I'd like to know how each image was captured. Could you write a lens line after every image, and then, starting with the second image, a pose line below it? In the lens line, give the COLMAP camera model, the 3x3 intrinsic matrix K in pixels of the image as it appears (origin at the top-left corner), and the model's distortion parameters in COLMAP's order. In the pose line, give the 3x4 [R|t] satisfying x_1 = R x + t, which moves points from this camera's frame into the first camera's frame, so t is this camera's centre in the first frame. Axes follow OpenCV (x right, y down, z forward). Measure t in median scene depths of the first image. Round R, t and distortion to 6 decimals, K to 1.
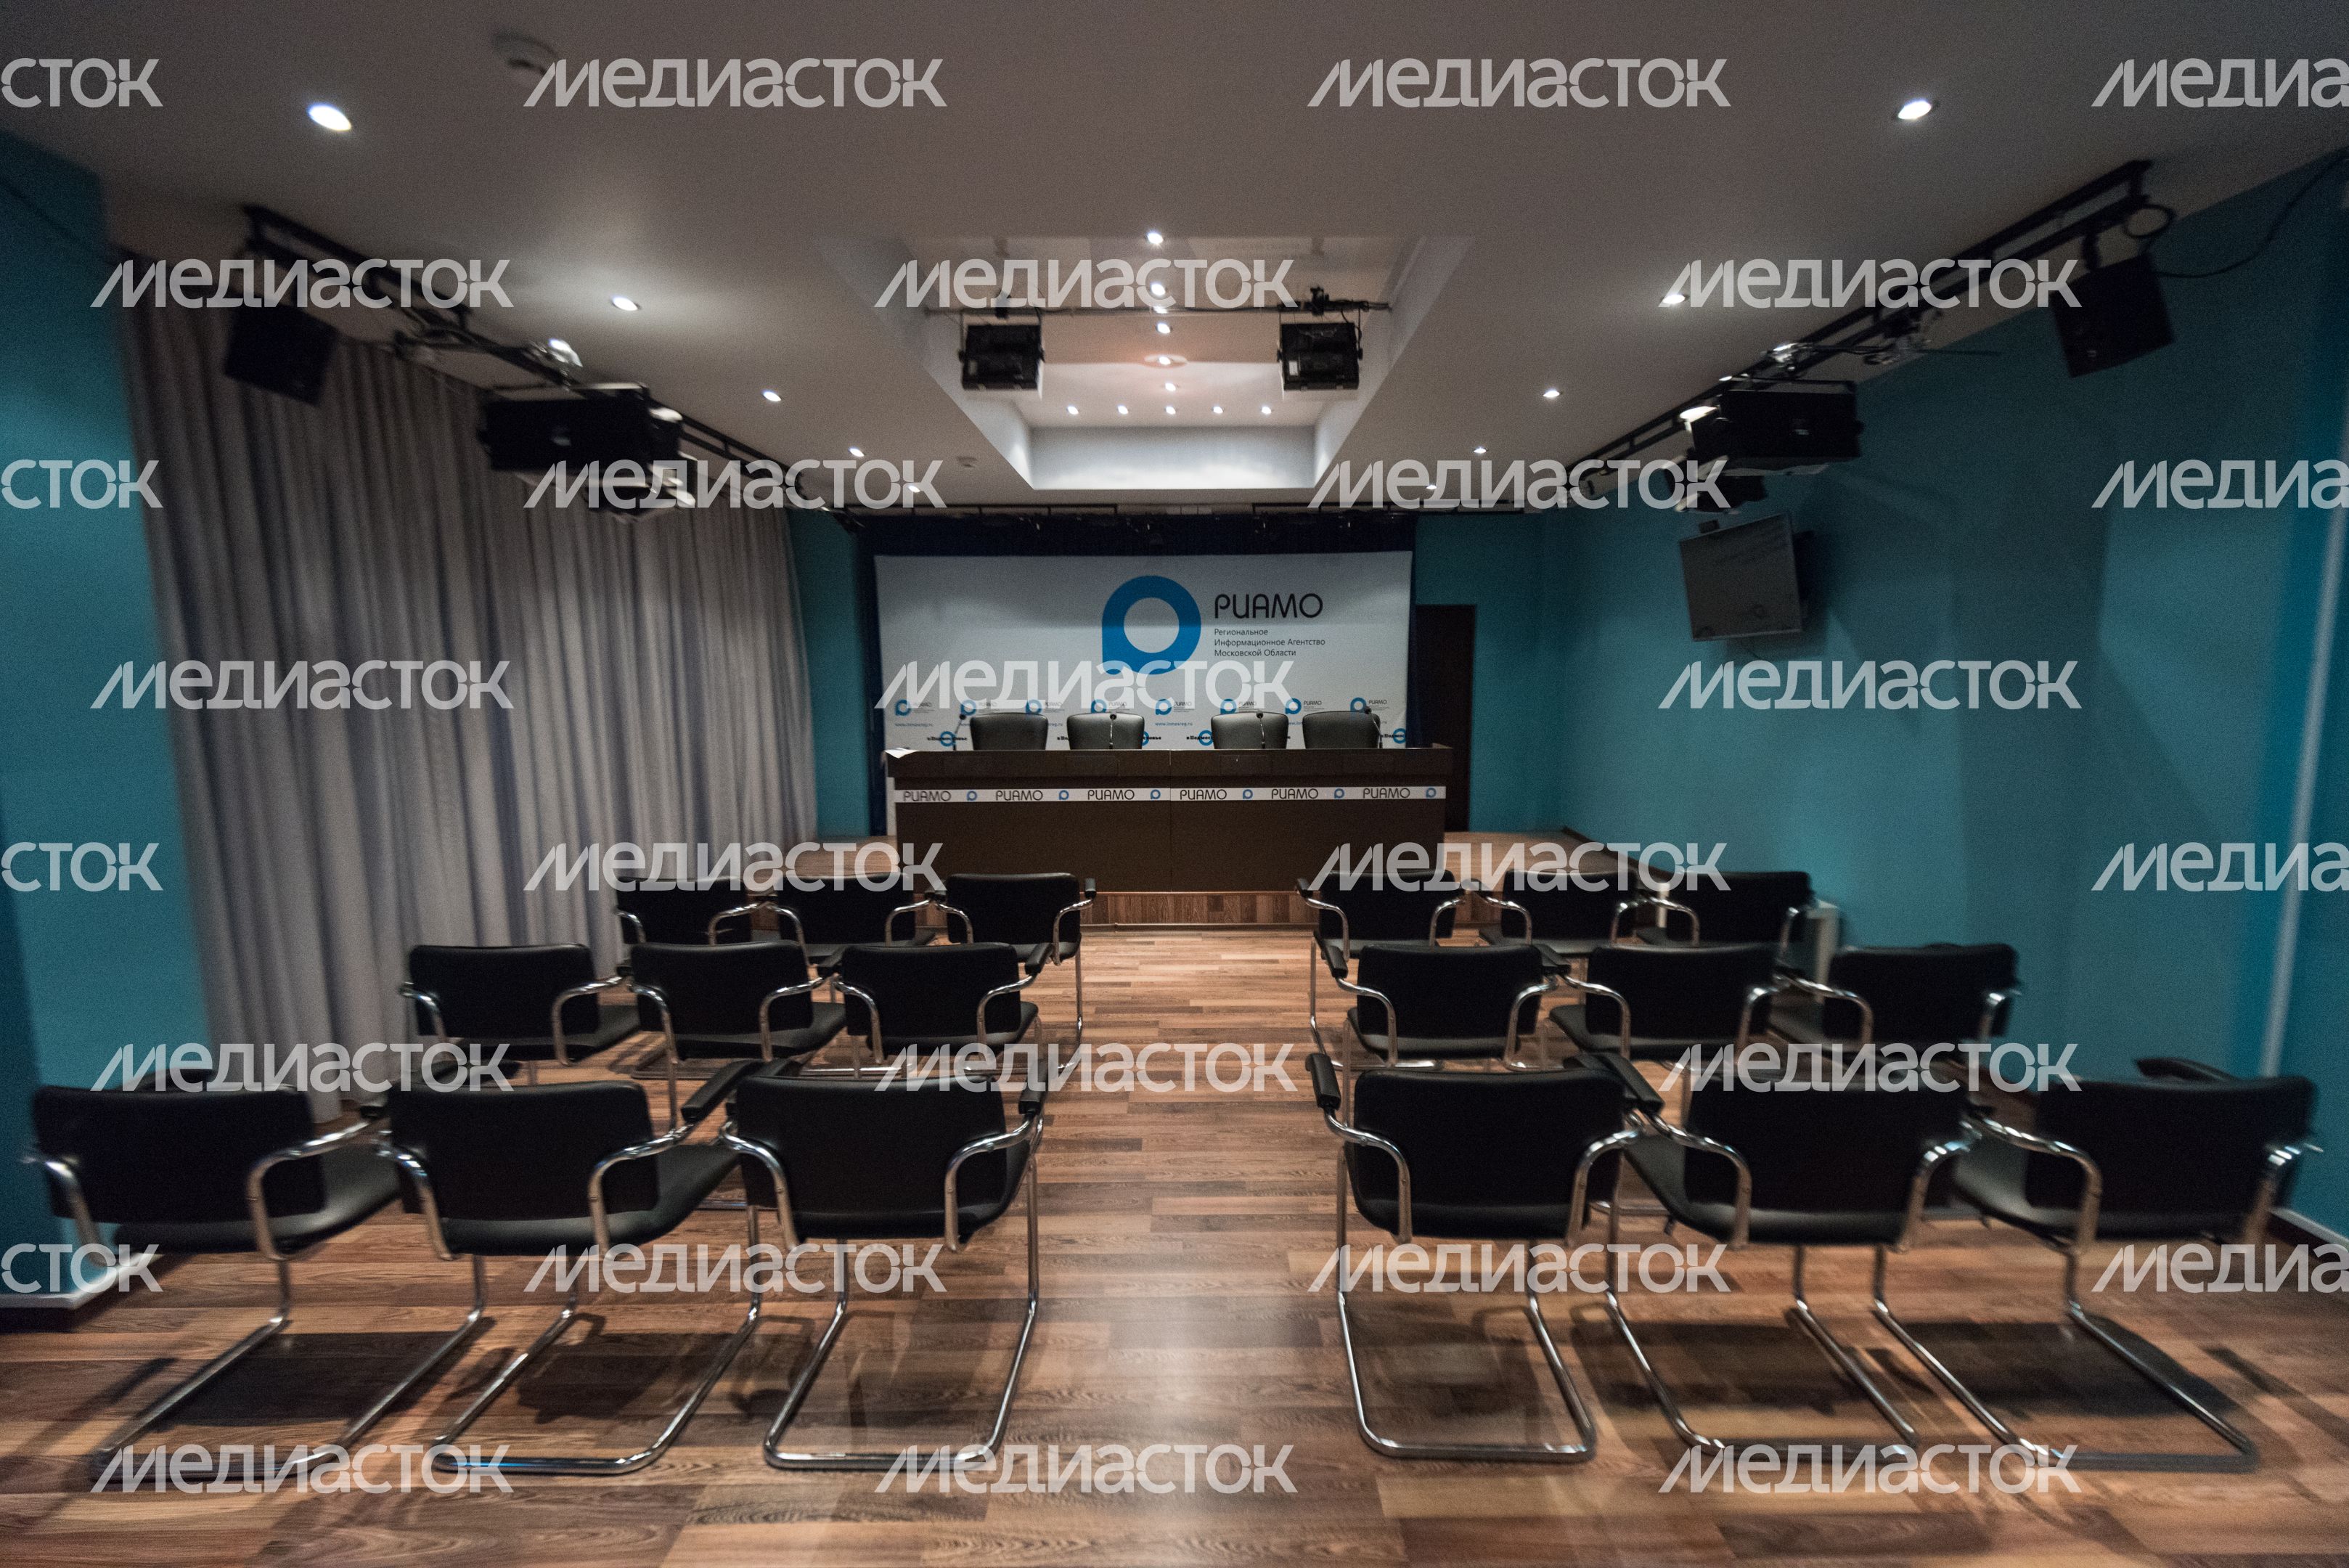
lens RADIAL K [[1043.1, 0, 1196.4], [0, 1043.1, 794.7], [0, 0, 1]] dist [0.043698, -0.019554]
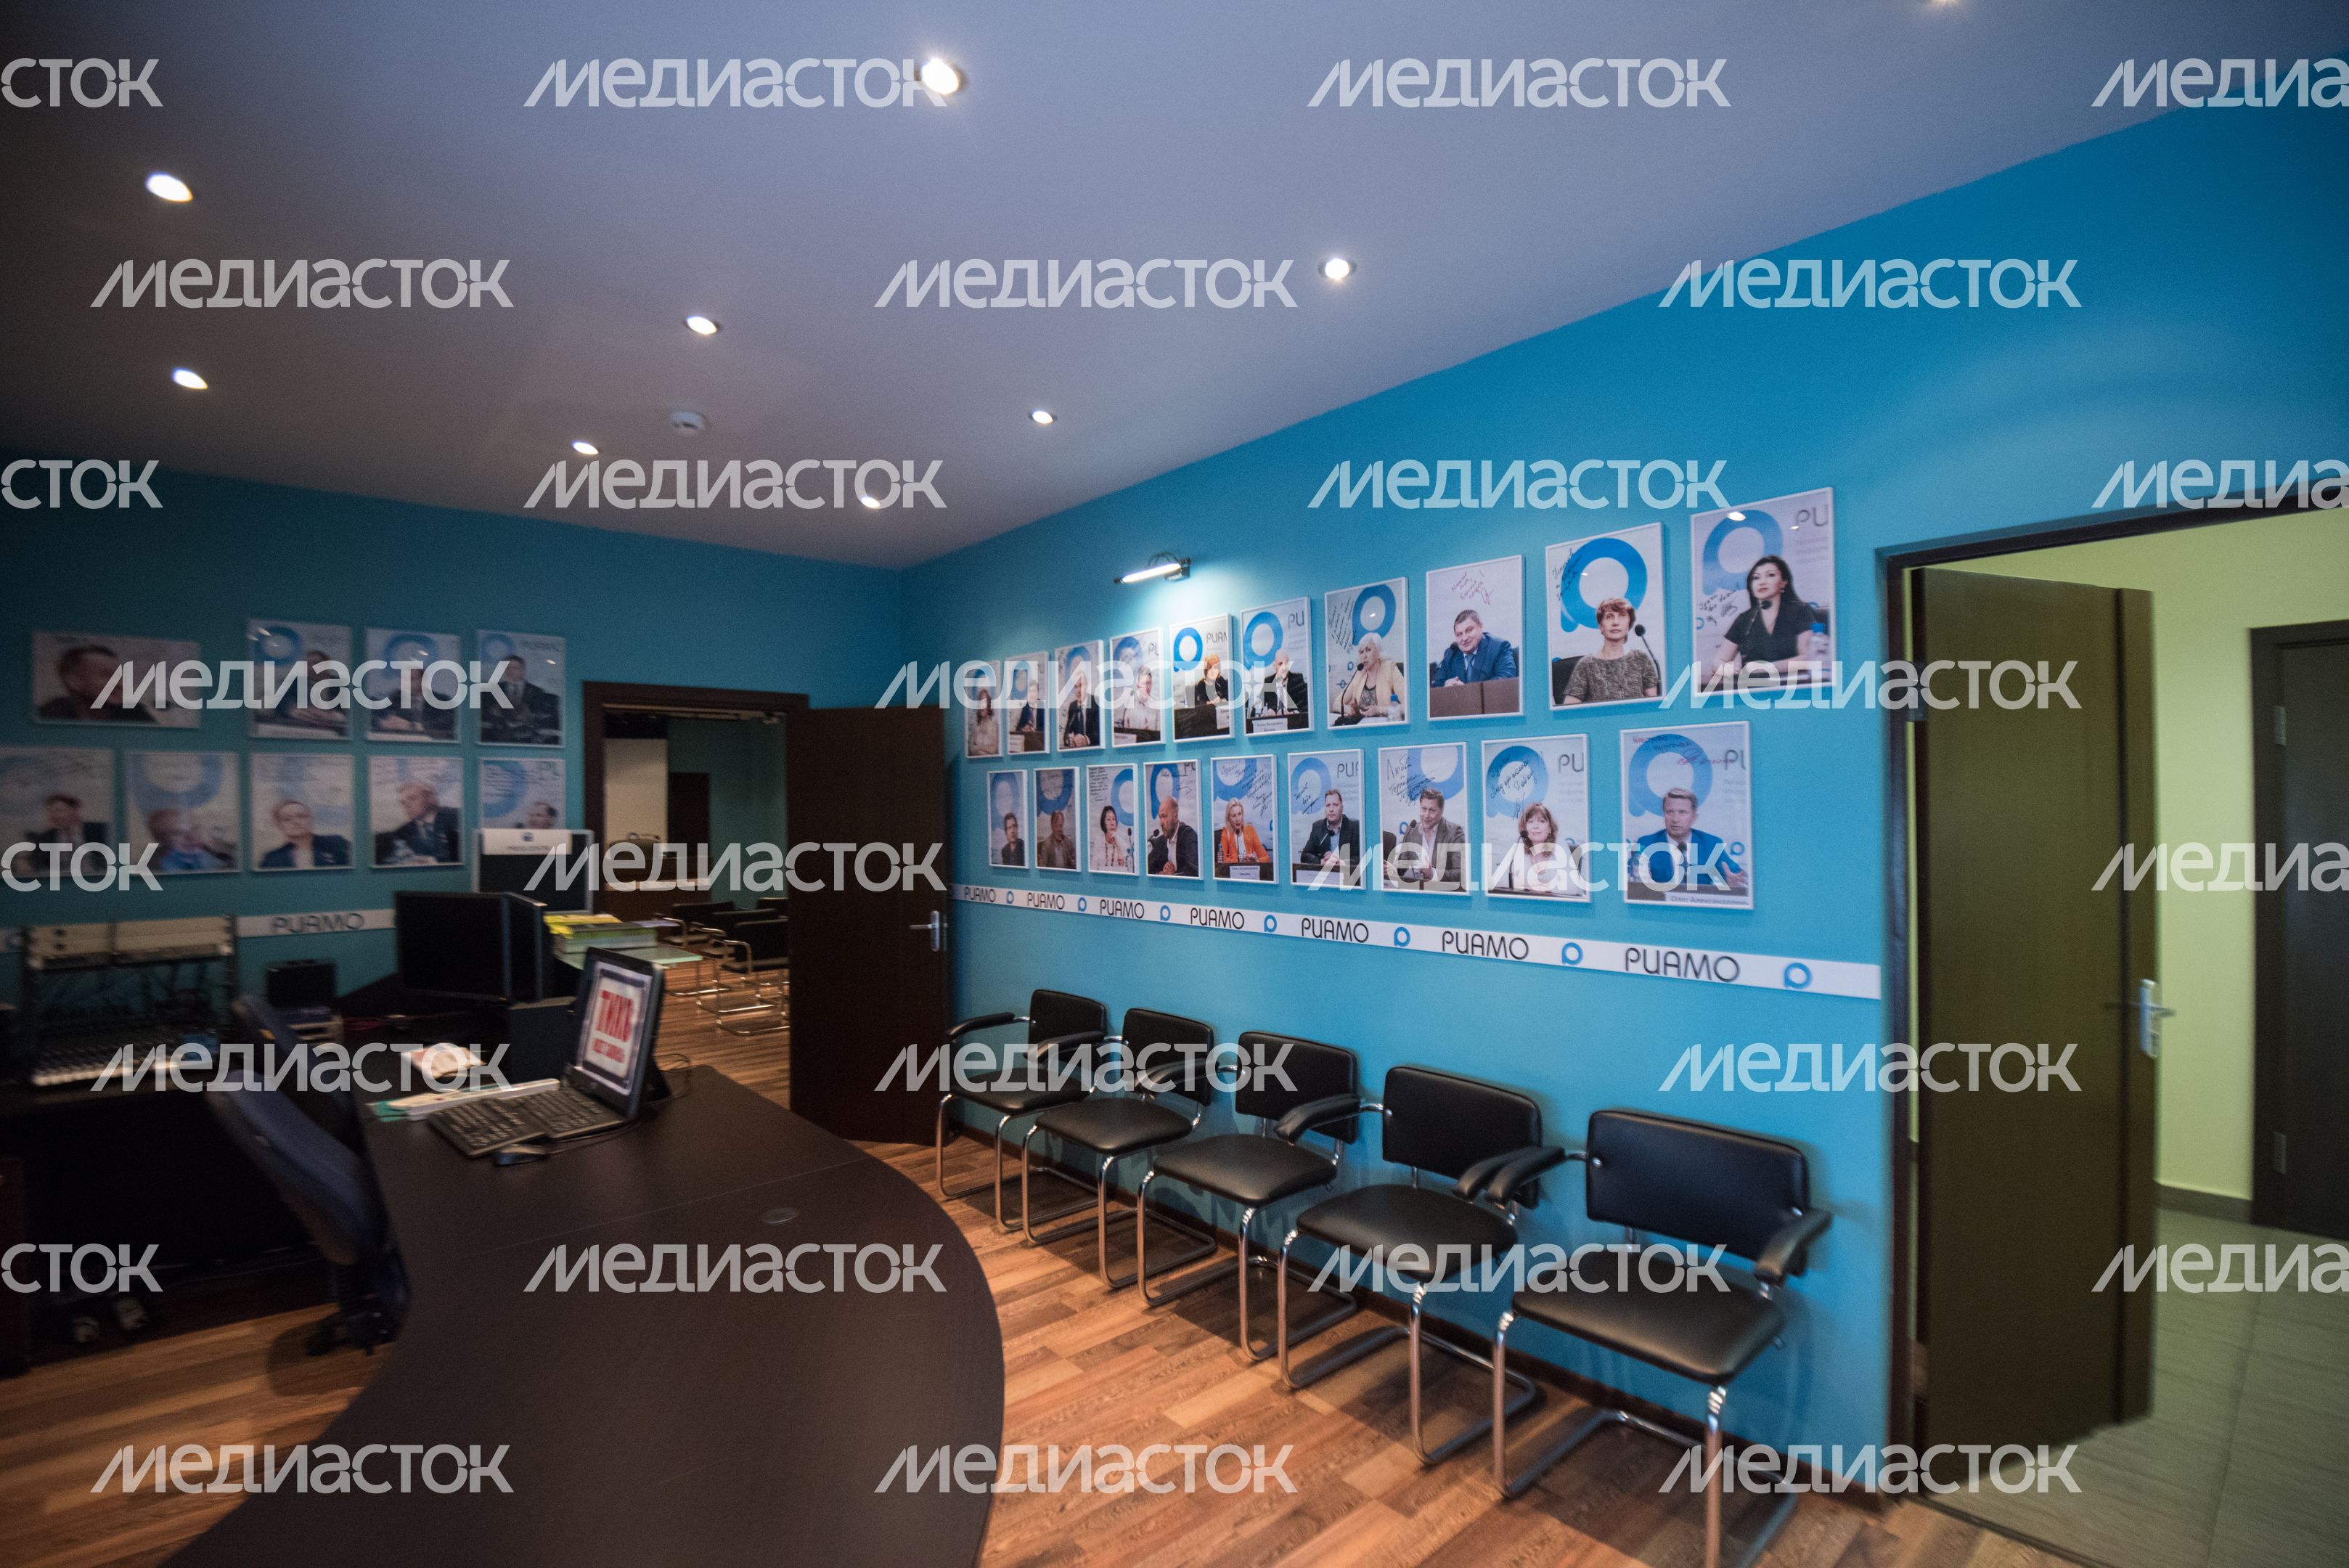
lens RADIAL K [[1069.4, 0, 1196.2], [0, 1069.4, 802.7], [0, 0, 1]] dist [-0.004545, -0.016228]
pose [[0.743804, -0.000710, 0.668397, -0.530245], [0.087299, 0.991537, -0.096095, 0.163476], [-0.662672, 0.129826, 0.737571, -1.330402]]
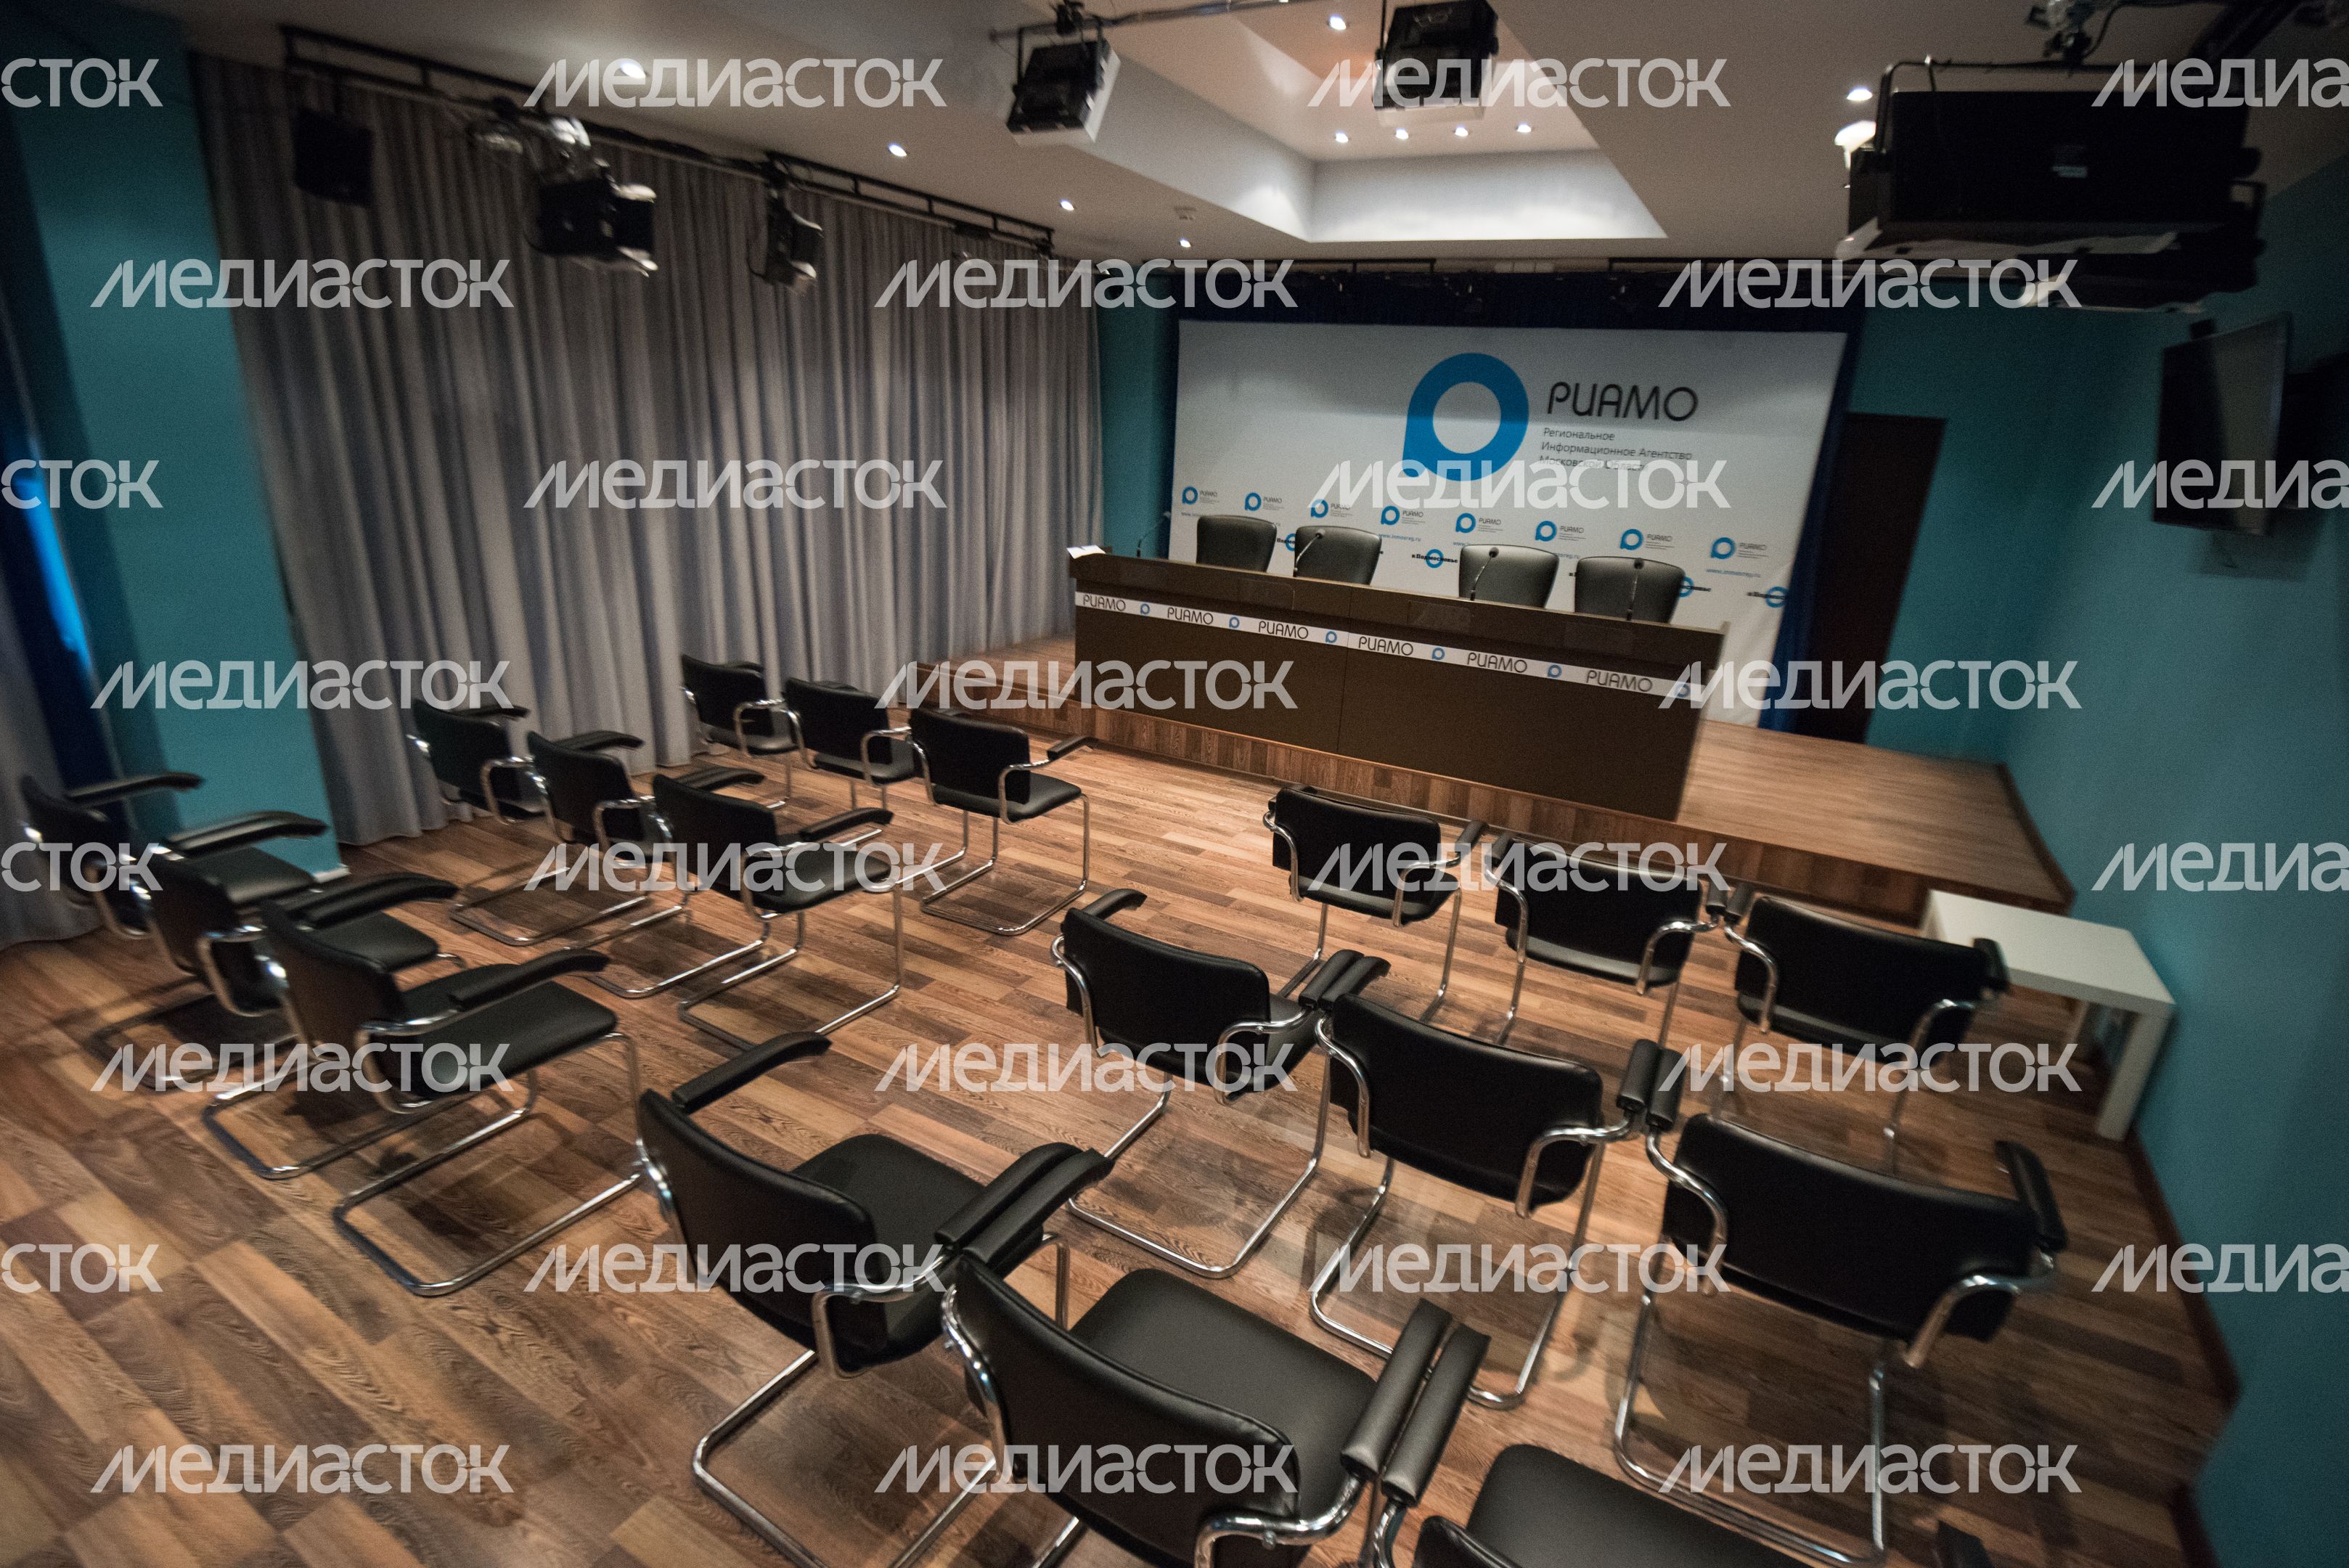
lens RADIAL K [[1097.3, 0, 1198.8], [0, 1097.3, 802.5], [0, 0, 1]] dist [-0.003593, -0.016249]
pose [[0.874341, 0.212658, -0.436239, 0.414050], [-0.118907, 0.965356, 0.232269, -0.094728], [0.470520, -0.151210, 0.869337, 0.242315]]
